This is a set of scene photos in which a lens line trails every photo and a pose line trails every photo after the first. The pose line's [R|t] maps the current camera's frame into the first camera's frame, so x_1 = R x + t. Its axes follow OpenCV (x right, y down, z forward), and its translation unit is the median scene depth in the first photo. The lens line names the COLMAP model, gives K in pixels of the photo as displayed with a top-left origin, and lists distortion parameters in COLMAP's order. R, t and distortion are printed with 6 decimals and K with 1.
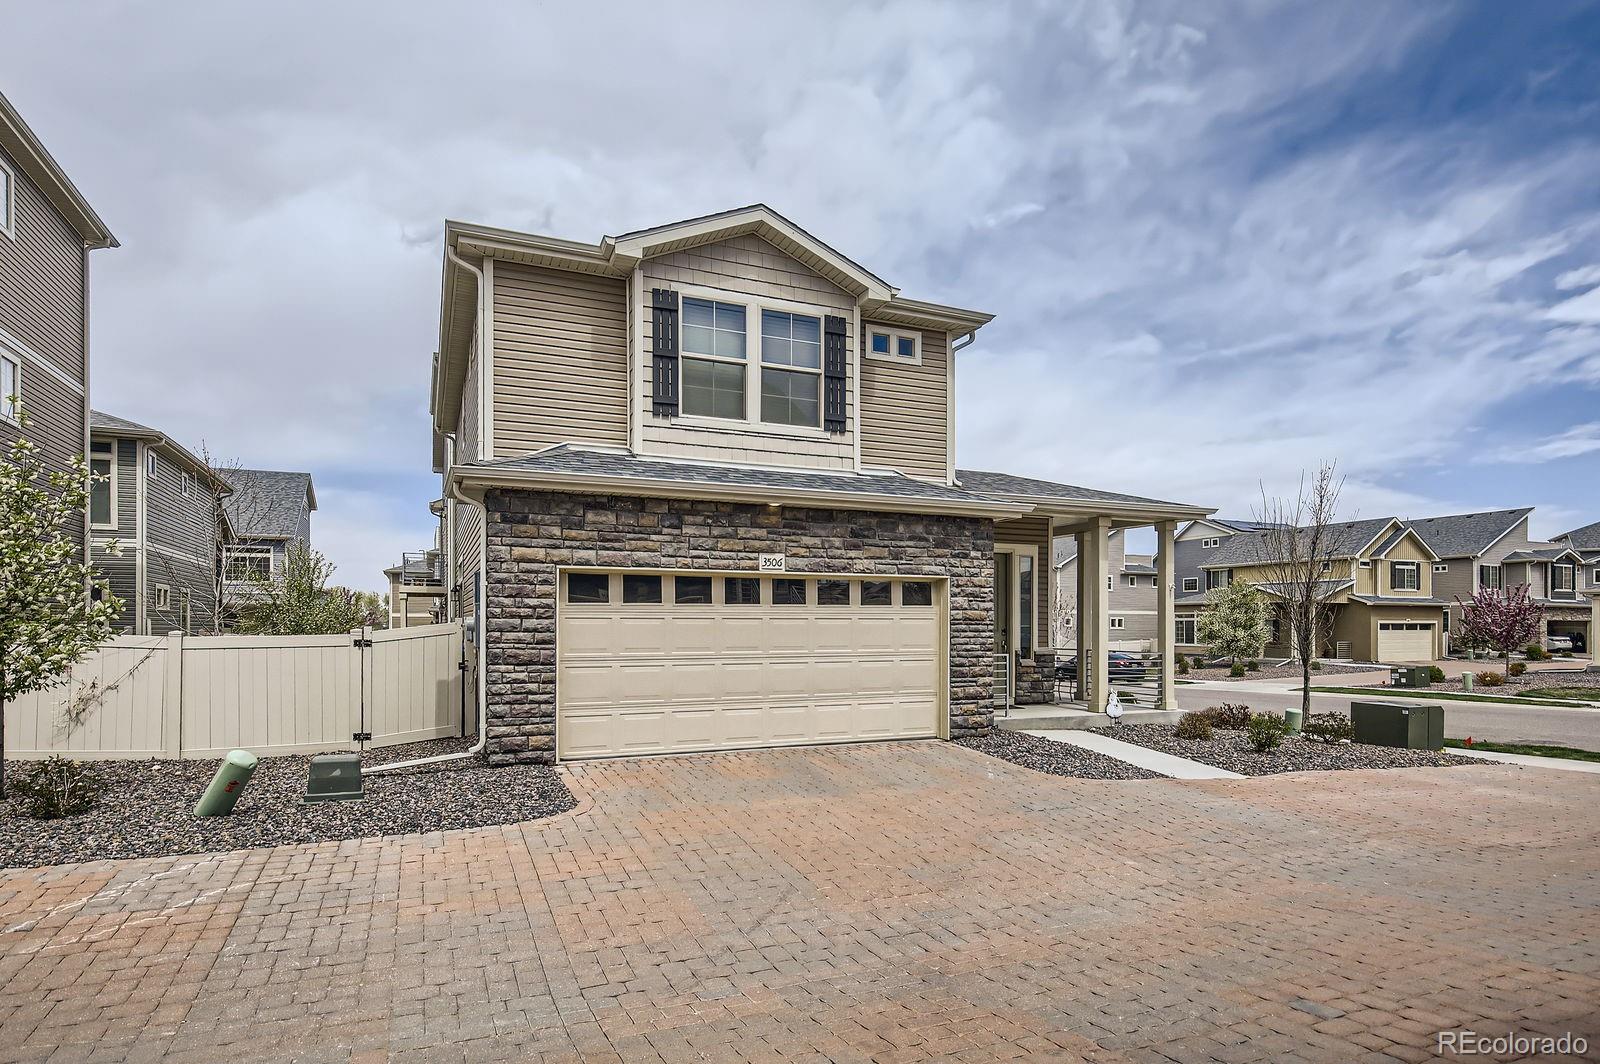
lens RADIAL K [[870.7, 0, 800.4], [0, 870.7, 631.2], [0, 0, 1]] dist [0.031181, 0.000980]
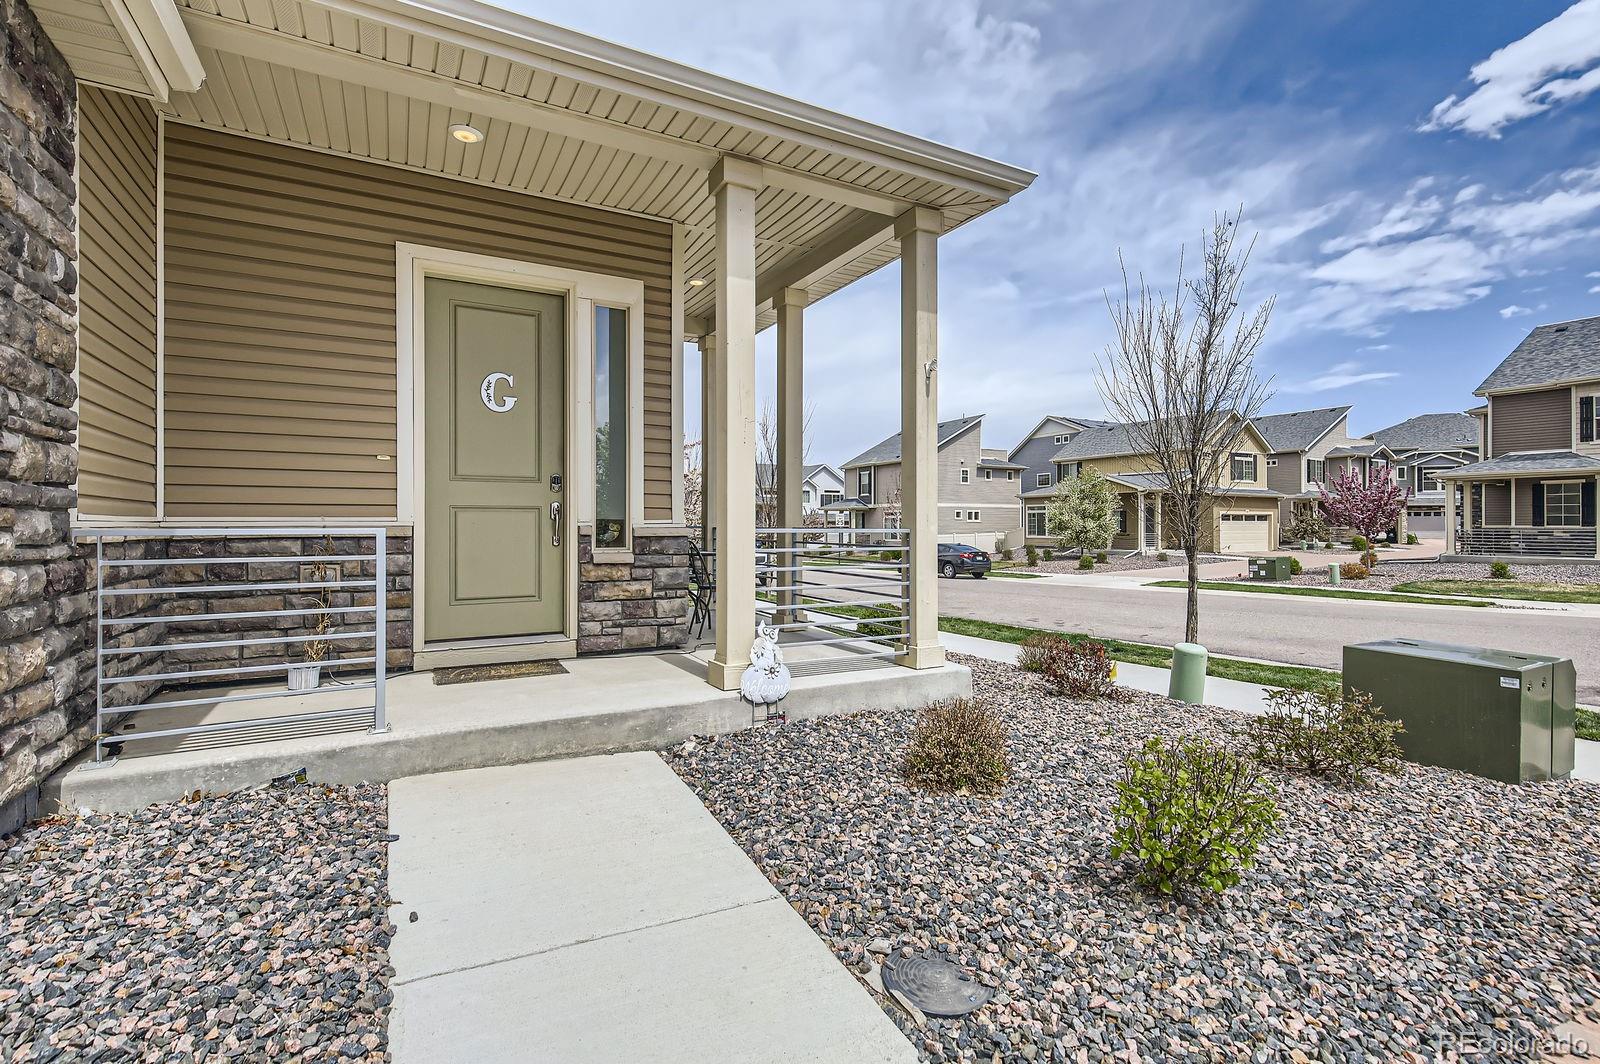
lens RADIAL K [[744.1, 0, 775.2], [0, 744.1, 500.2], [0, 0, 1]] dist [-0.000833, -0.000318]
pose [[0.997618, 0.001691, 0.068965, 0.127983], [0.000930, 0.999279, -0.037956, 0.009452], [-0.068979, 0.037929, 0.996897, 0.265475]]
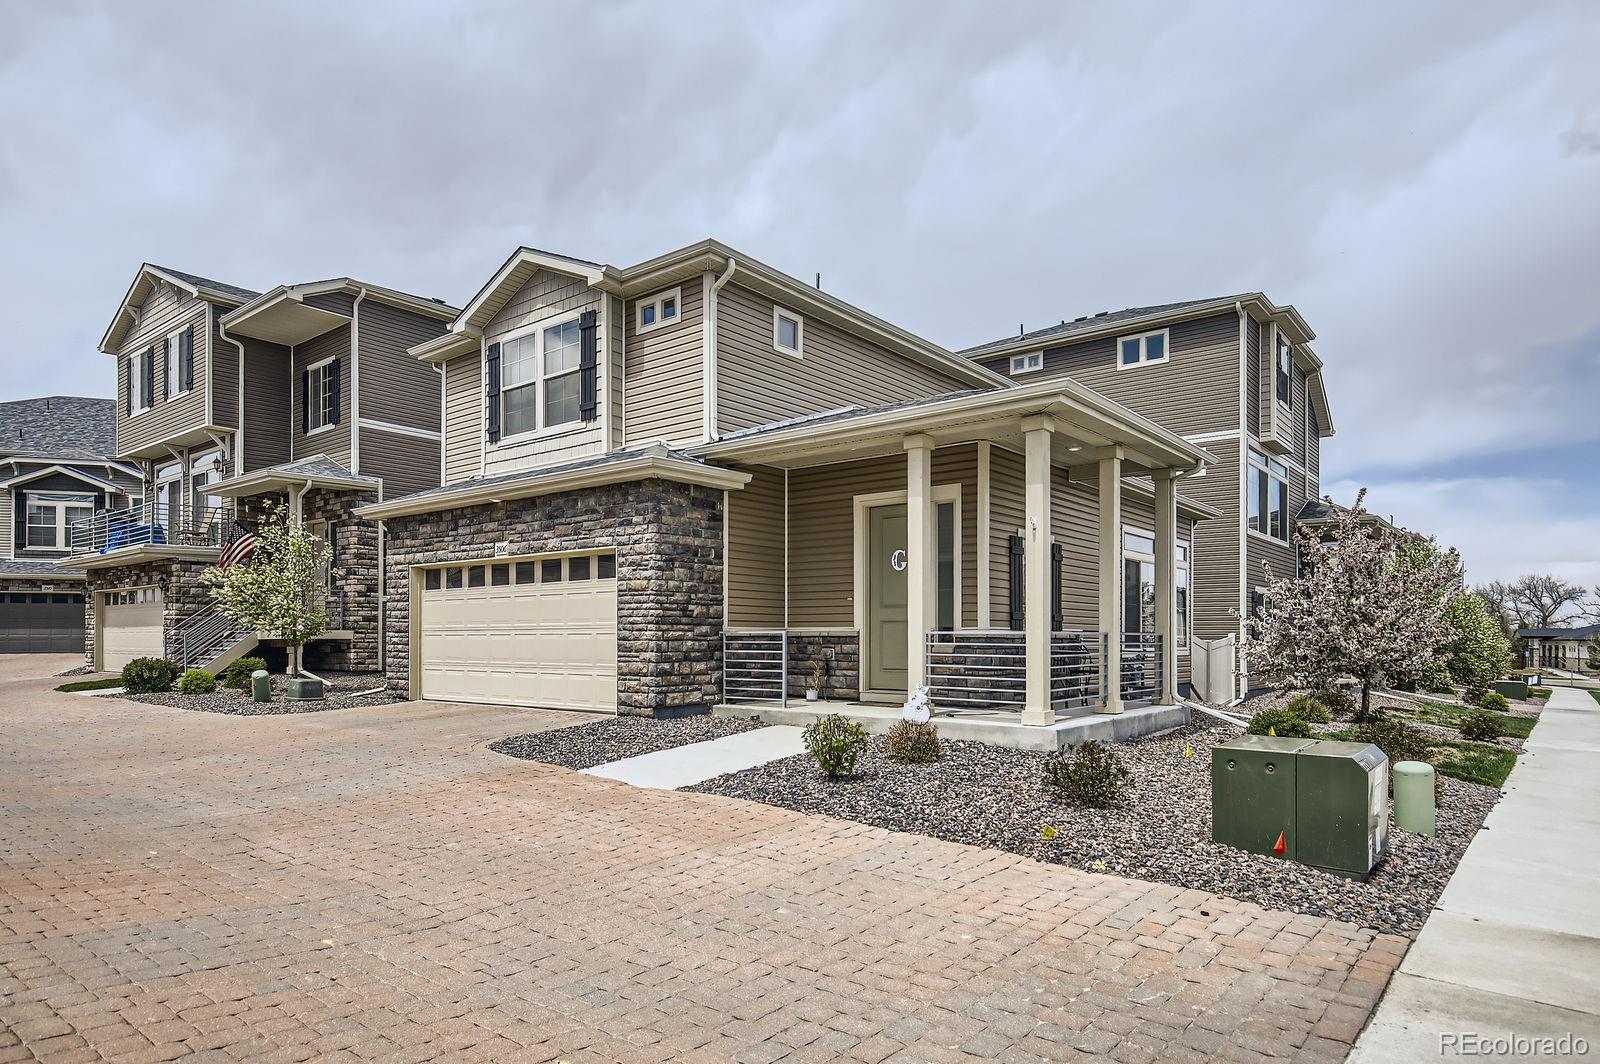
lens RADIAL K [[938.5, 0, 801.3], [0, 938.5, 638.6], [0, 0, 1]] dist [0.048739, 0.000152]
pose [[0.459207, -0.002068, -0.888327, 0.373771], [-0.004907, 0.999976, -0.004865, 0.013574], [0.888316, 0.006593, 0.459186, 0.222461]]
